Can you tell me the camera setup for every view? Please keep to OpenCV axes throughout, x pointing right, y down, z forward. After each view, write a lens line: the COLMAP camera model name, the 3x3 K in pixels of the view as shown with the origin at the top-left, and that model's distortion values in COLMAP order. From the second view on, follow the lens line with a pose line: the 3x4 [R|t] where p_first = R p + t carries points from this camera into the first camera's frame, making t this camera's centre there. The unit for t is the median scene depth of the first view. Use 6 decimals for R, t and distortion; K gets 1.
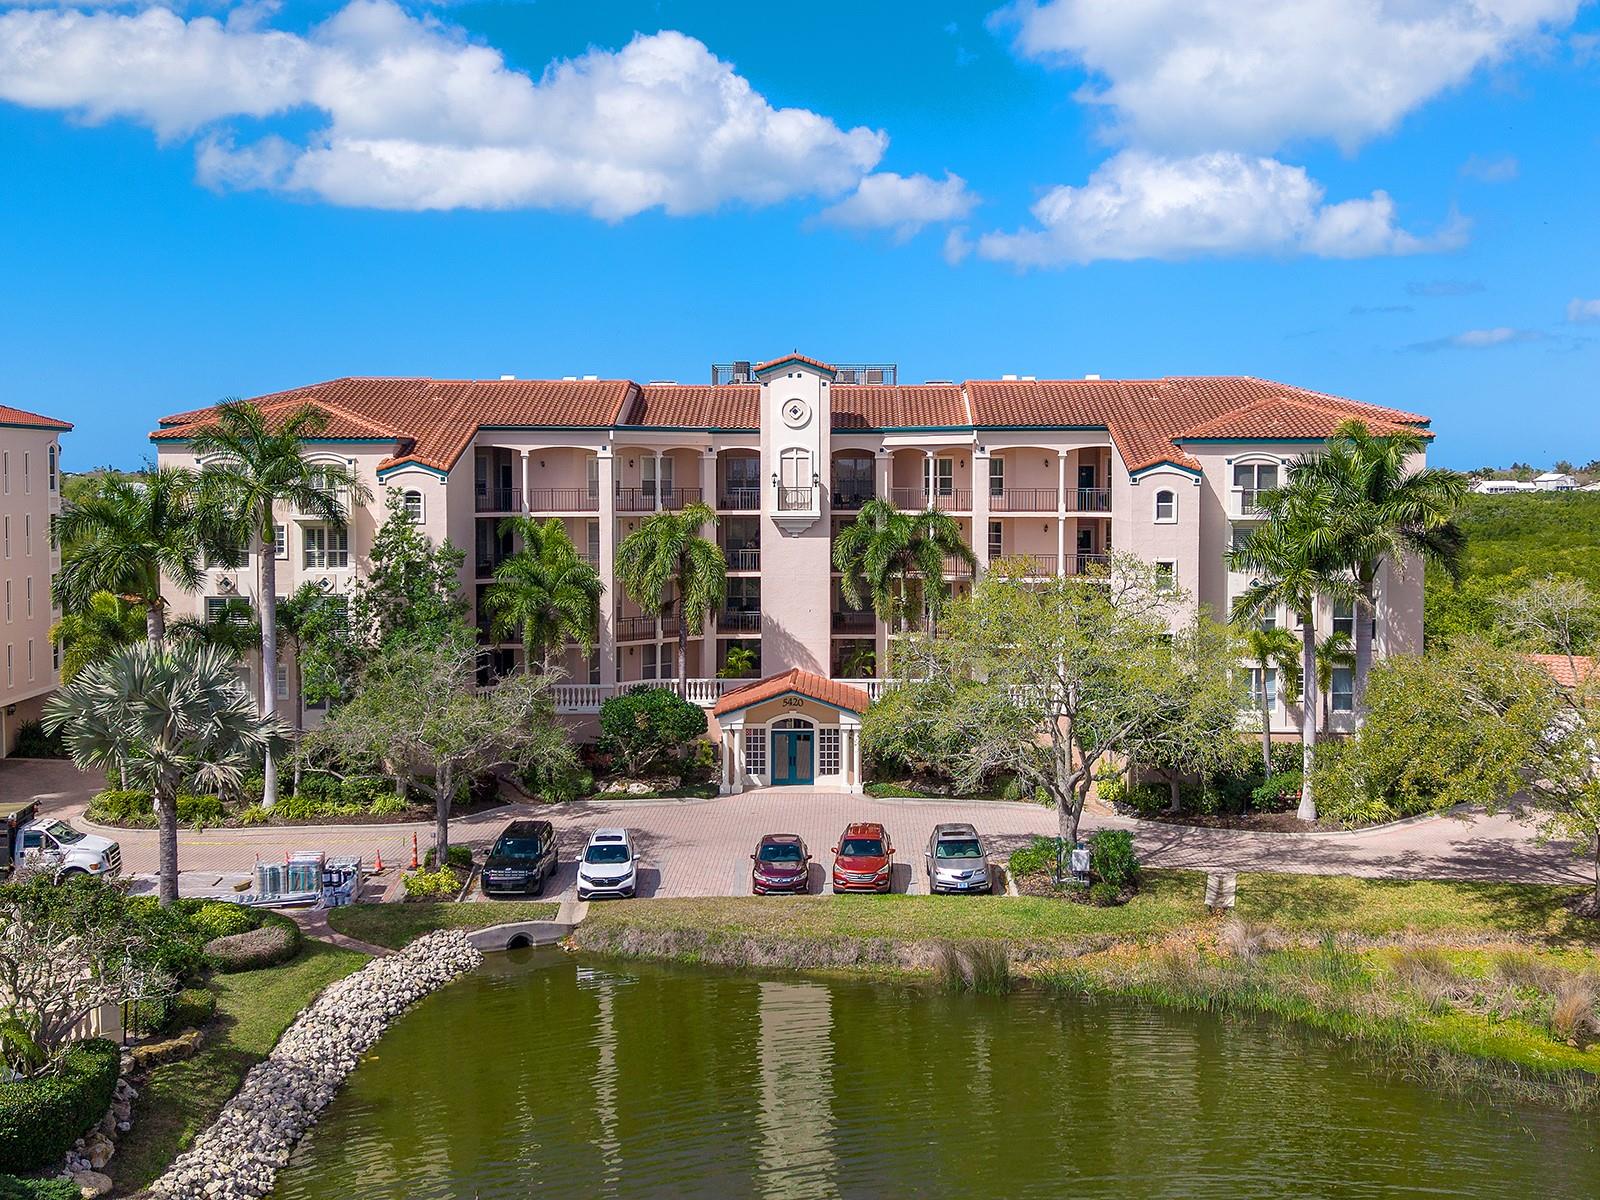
lens RADIAL K [[1651.5, 0, 800.0], [0, 1651.5, 600.0], [0, 0, 1]] dist [0.213773, -0.547062]
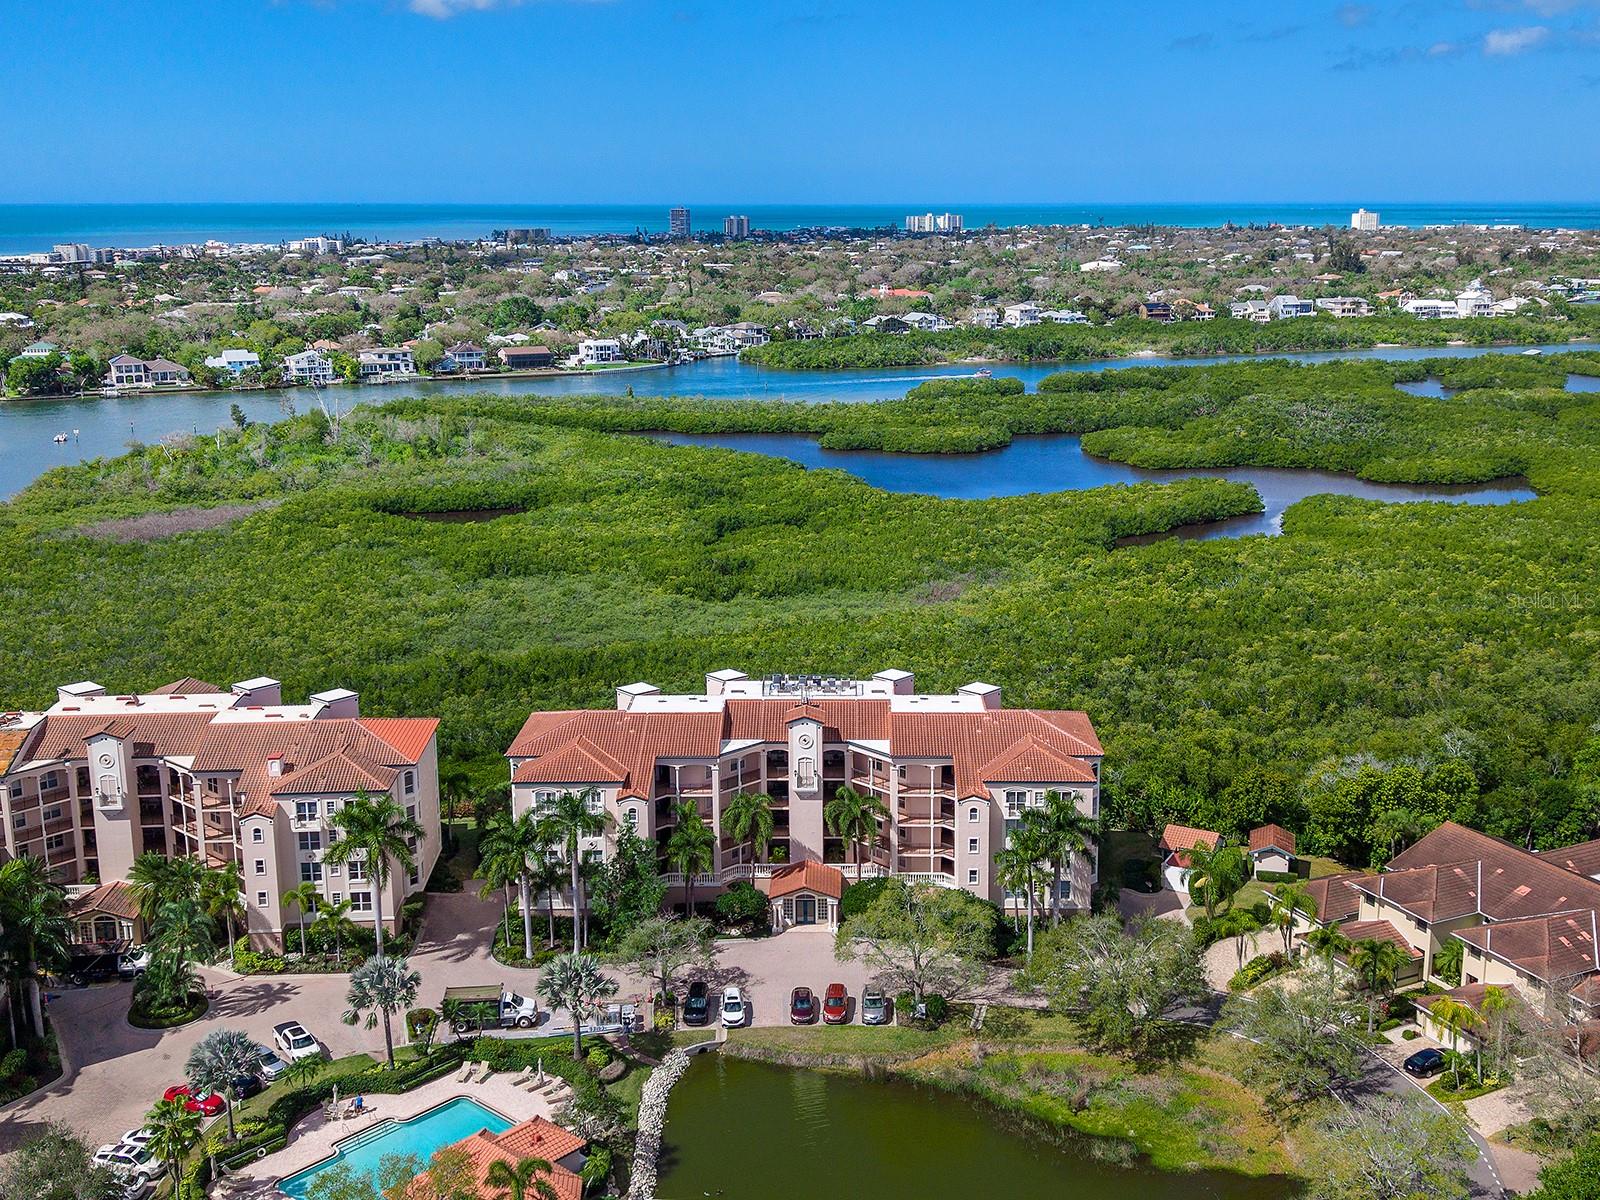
lens RADIAL K [[1651.5, 0, 800.0], [0, 1651.5, 600.0], [0, 0, 1]] dist [0.213773, -0.547062]
pose [[0.999974, -0.006766, -0.002621, -0.003249], [0.007182, 0.974432, 0.224569, -0.798228], [0.001035, -0.224582, 0.974455, -1.038614]]
